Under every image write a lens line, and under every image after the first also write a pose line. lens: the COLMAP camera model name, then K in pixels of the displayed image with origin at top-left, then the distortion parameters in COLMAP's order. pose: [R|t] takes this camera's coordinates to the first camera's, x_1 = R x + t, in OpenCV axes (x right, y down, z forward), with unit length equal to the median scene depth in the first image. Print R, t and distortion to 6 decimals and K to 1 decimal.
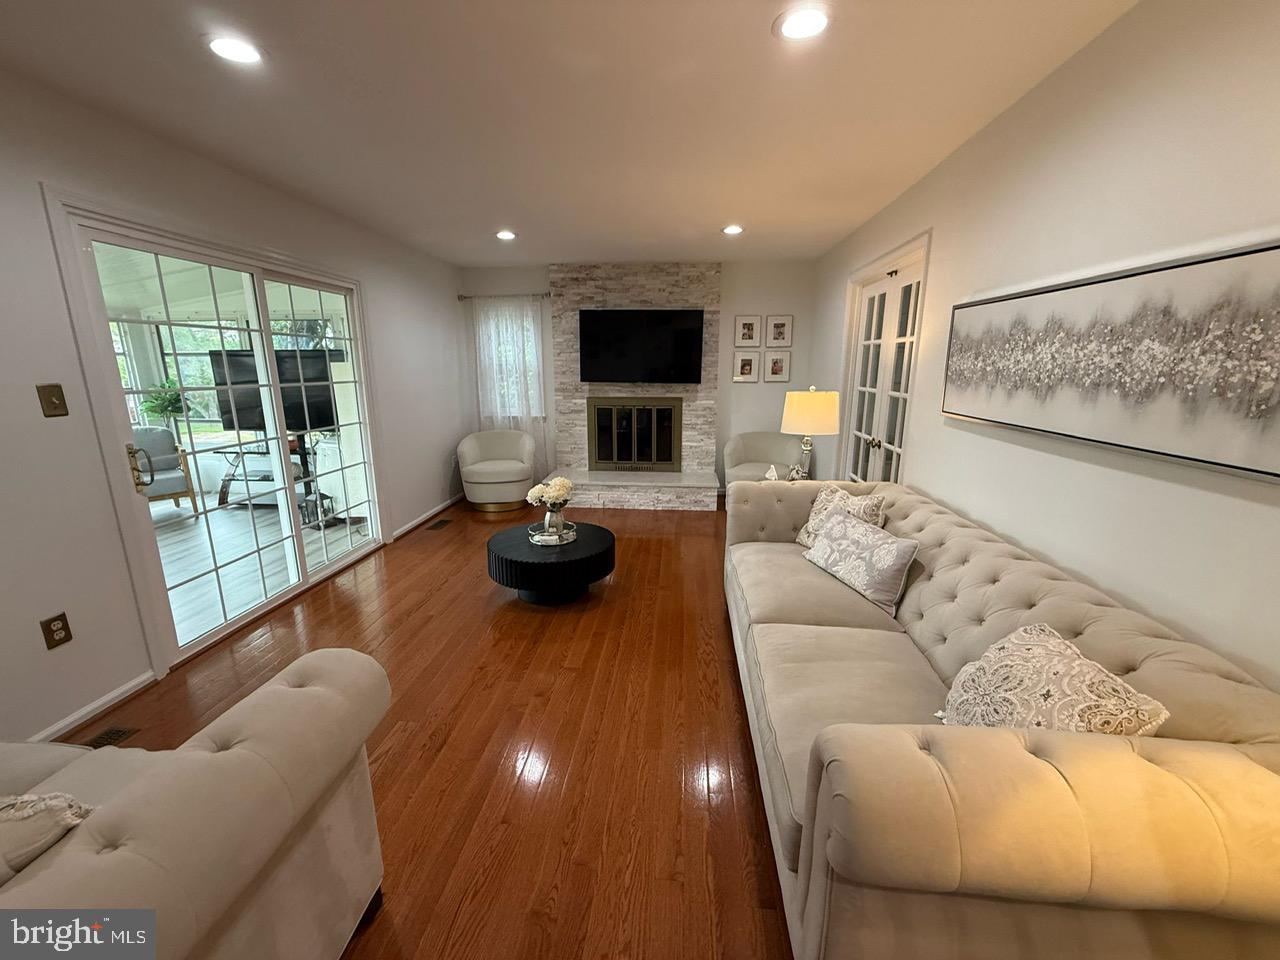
lens RADIAL K [[510.3, 0, 636.3], [0, 510.3, 478.1], [0, 0, 1]] dist [0.000117, 0.000343]
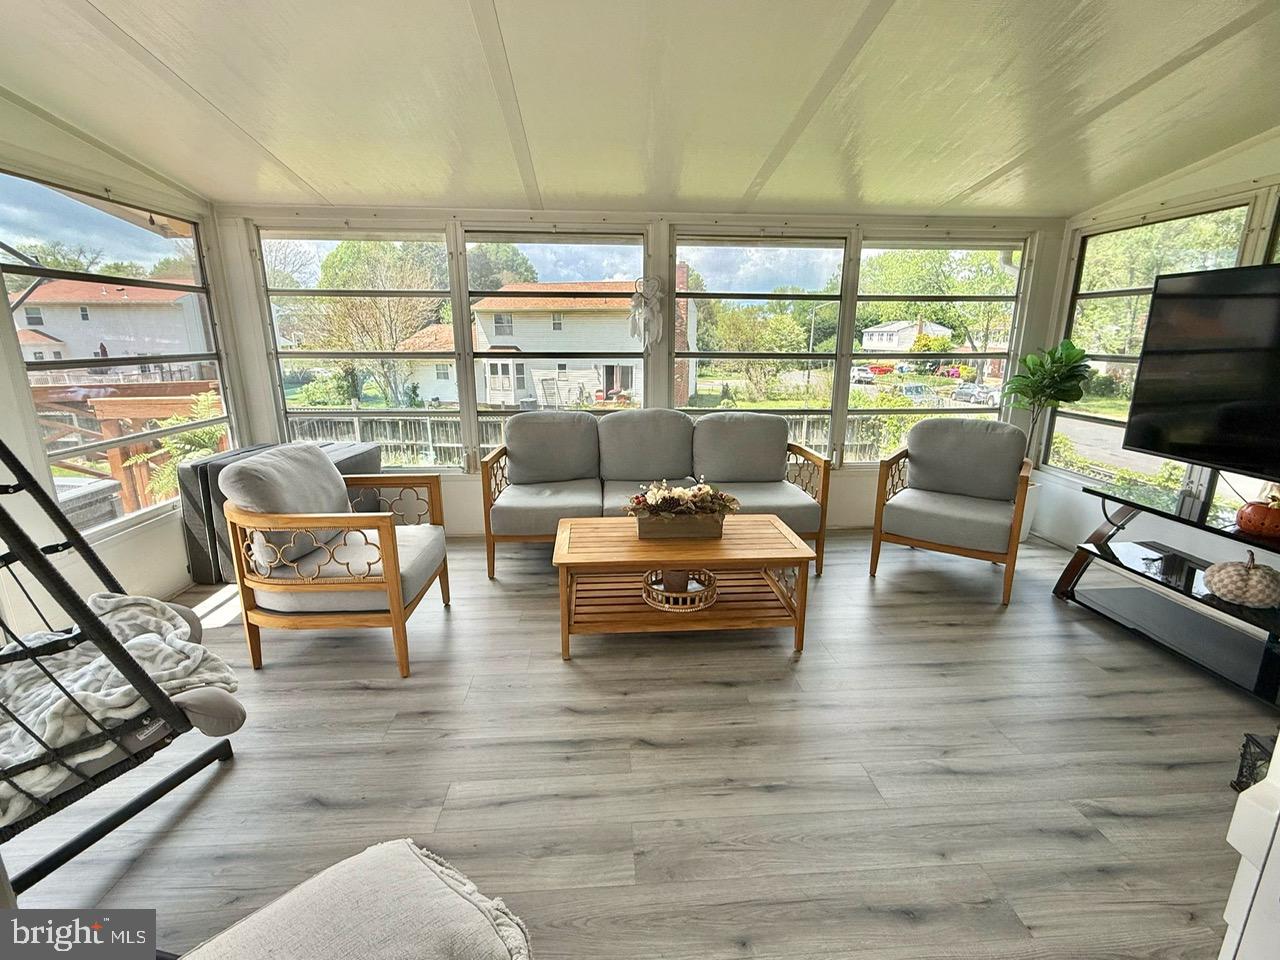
lens RADIAL K [[581.4, 0, 640.2], [0, 581.4, 478.4], [0, 0, 1]] dist [0.000797, 0.000139]
pose [[0.158458, 0.236497, -0.958624, -0.384184], [-0.215541, 0.955760, 0.200162, -0.084944], [0.963552, 0.174905, 0.202423, 0.503540]]
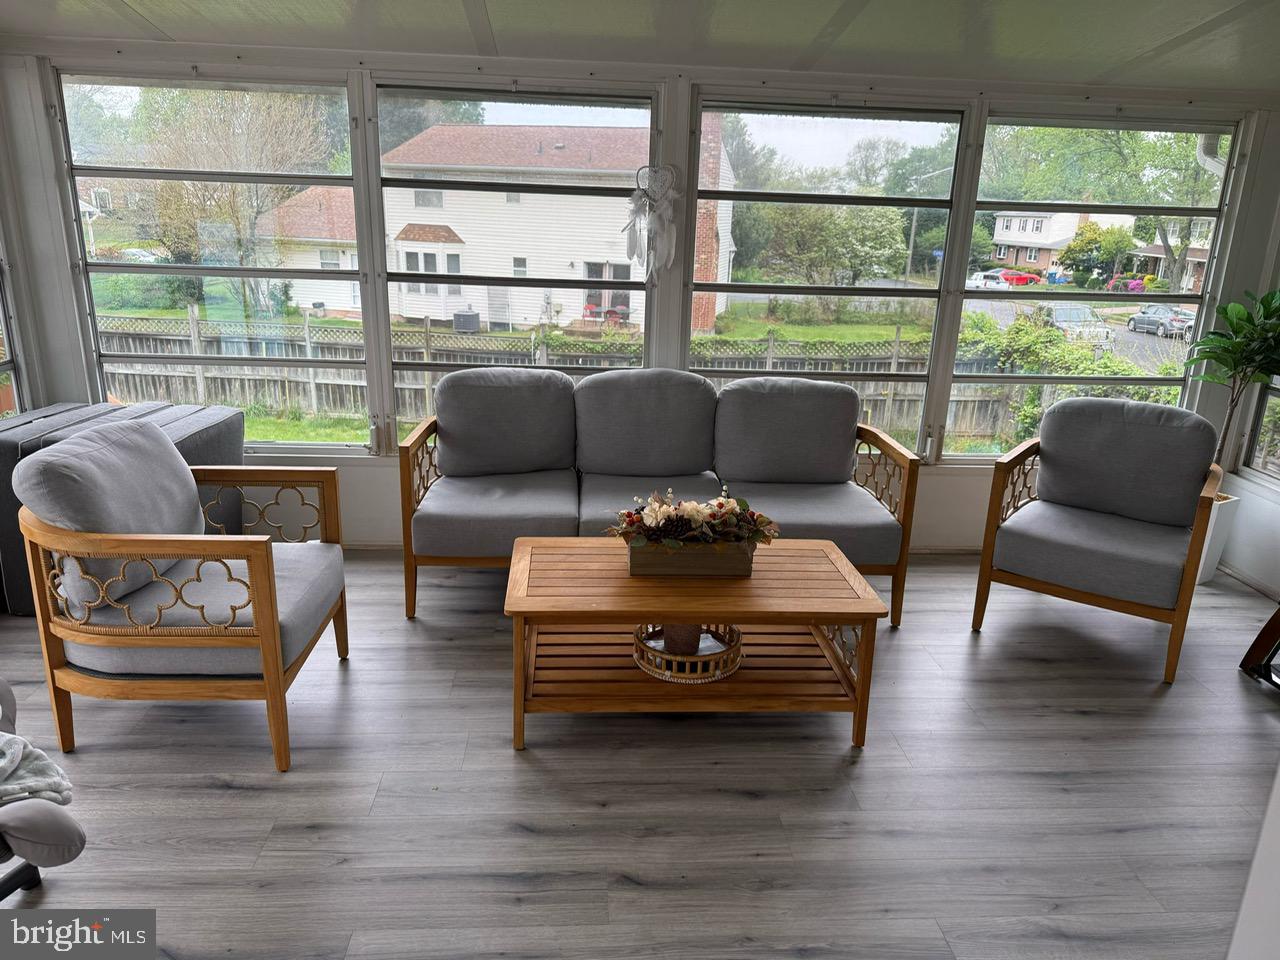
lens RADIAL K [[895.7, 0, 638.6], [0, 895.7, 481.3], [0, 0, 1]] dist [0.092563, -0.125844]
pose [[0.153579, 0.288685, -0.945026, -0.366006], [-0.244961, 0.937642, 0.246620, -0.119331], [0.957292, 0.193619, 0.214718, 0.493002]]
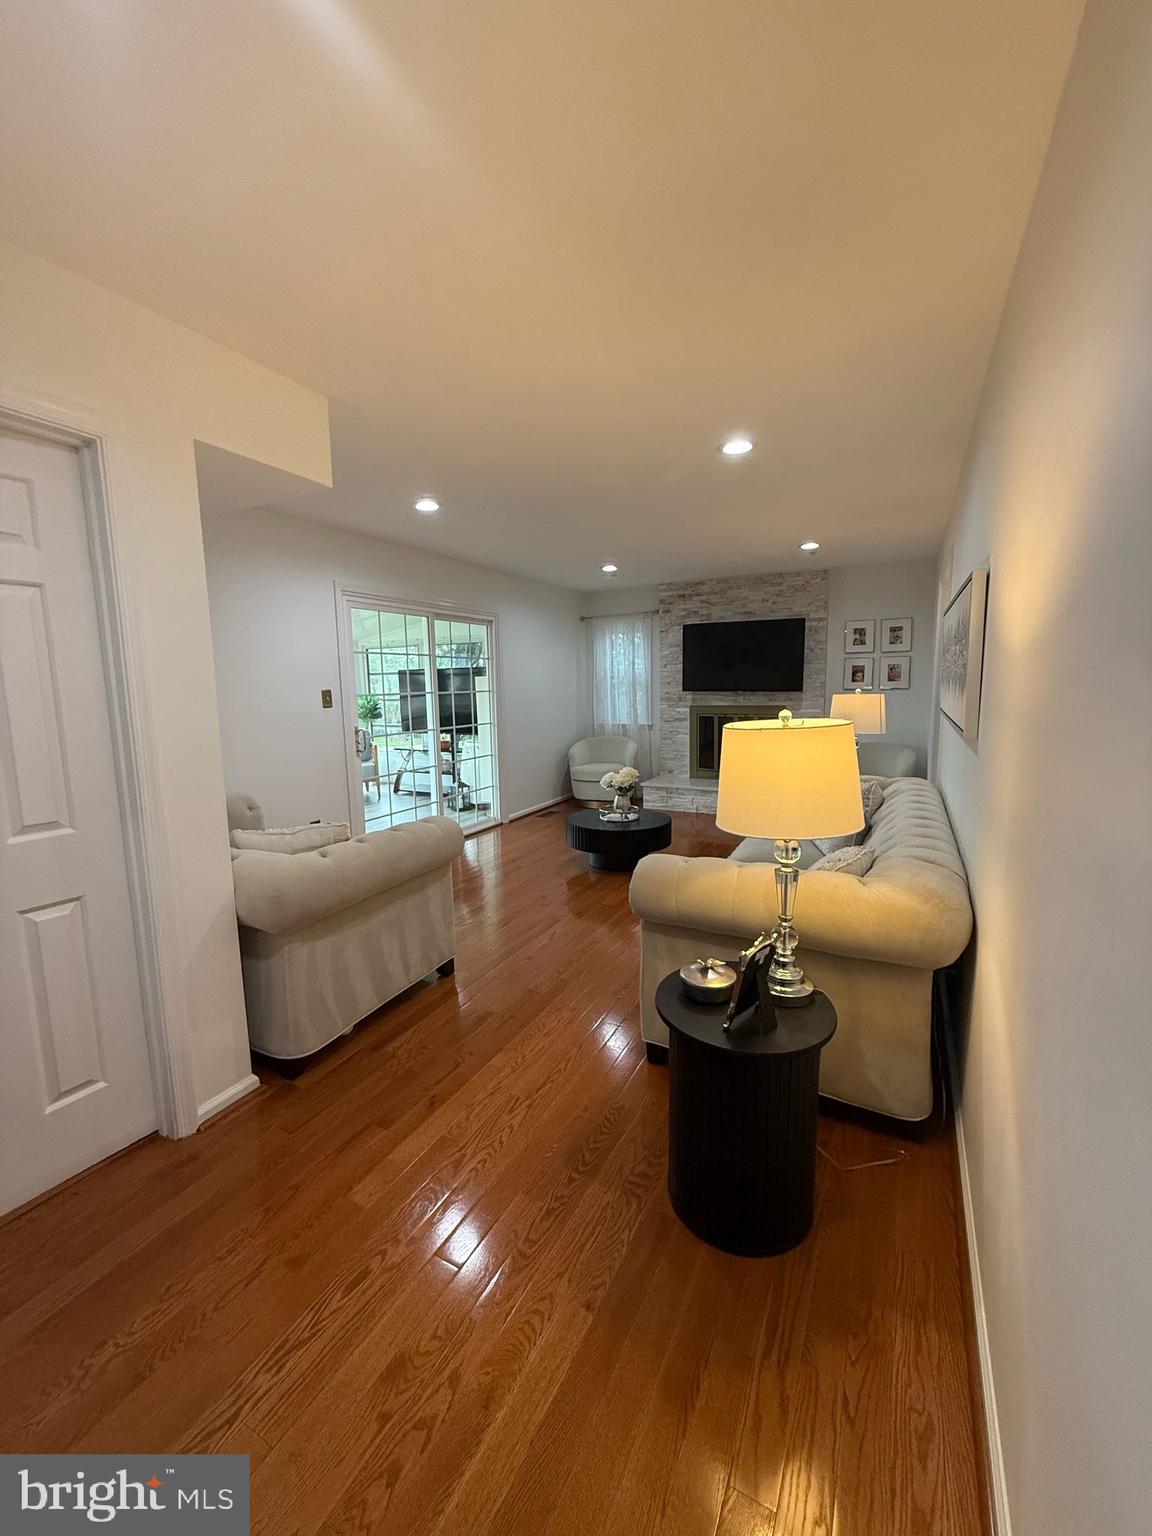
lens RADIAL K [[612.3, 0, 578.3], [0, 612.3, 762.1], [0, 0, 1]] dist [0.000117, 0.000343]
pose [[0.922788, 0.033454, -0.383852, 0.193118], [-0.065568, 0.995327, -0.070881, 0.063517], [0.379687, 0.090576, 0.920670, -0.240640]]
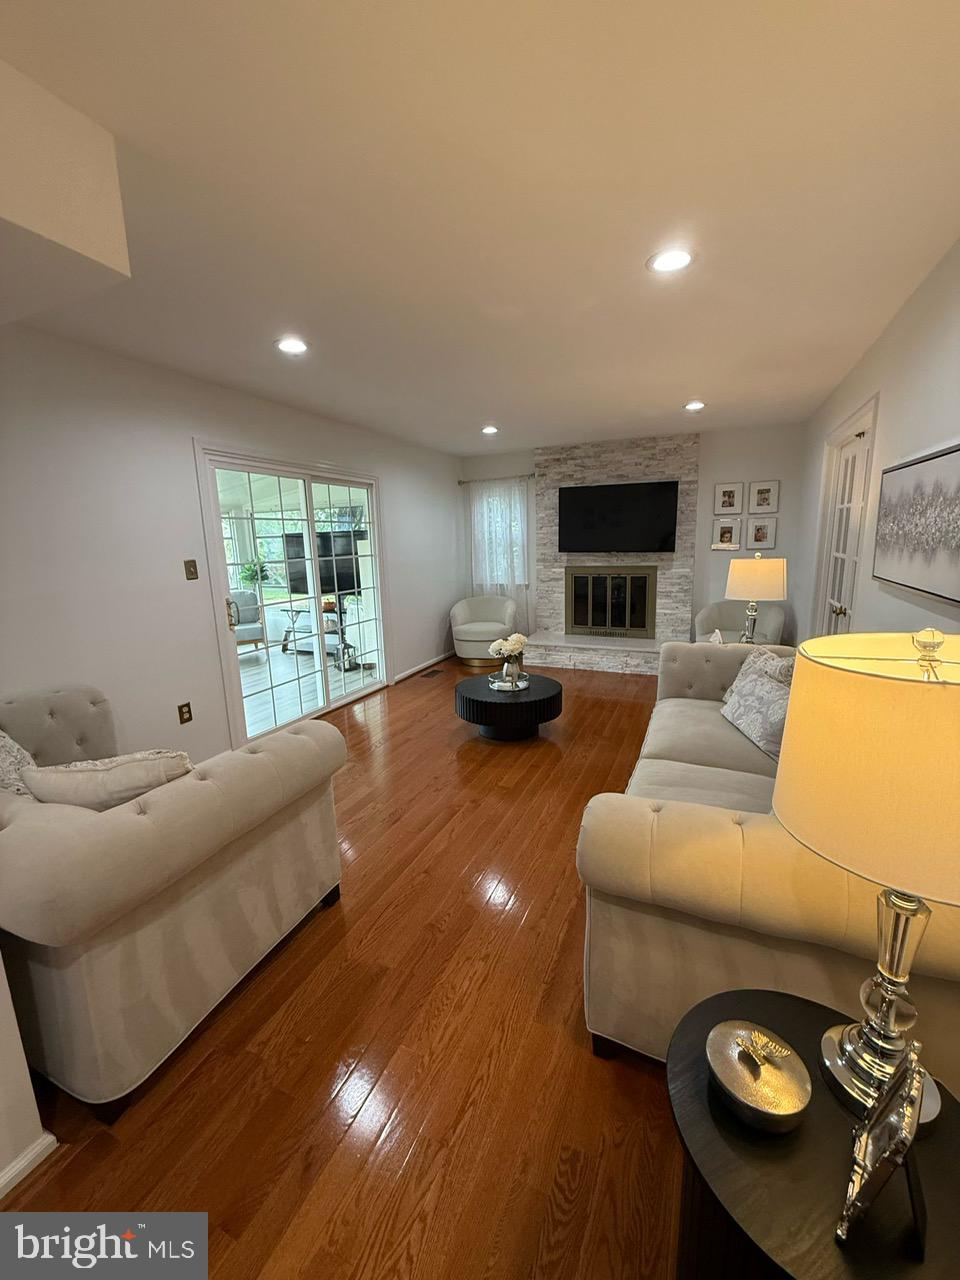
lens RADIAL K [[510.3, 0, 481.9], [0, 510.3, 635.1], [0, 0, 1]] dist [0.000117, 0.000343]
pose [[0.946358, 0.034653, -0.321257, 0.099567], [-0.043280, 0.998868, -0.019749, 0.018301], [0.320209, 0.032594, 0.946786, -0.089187]]
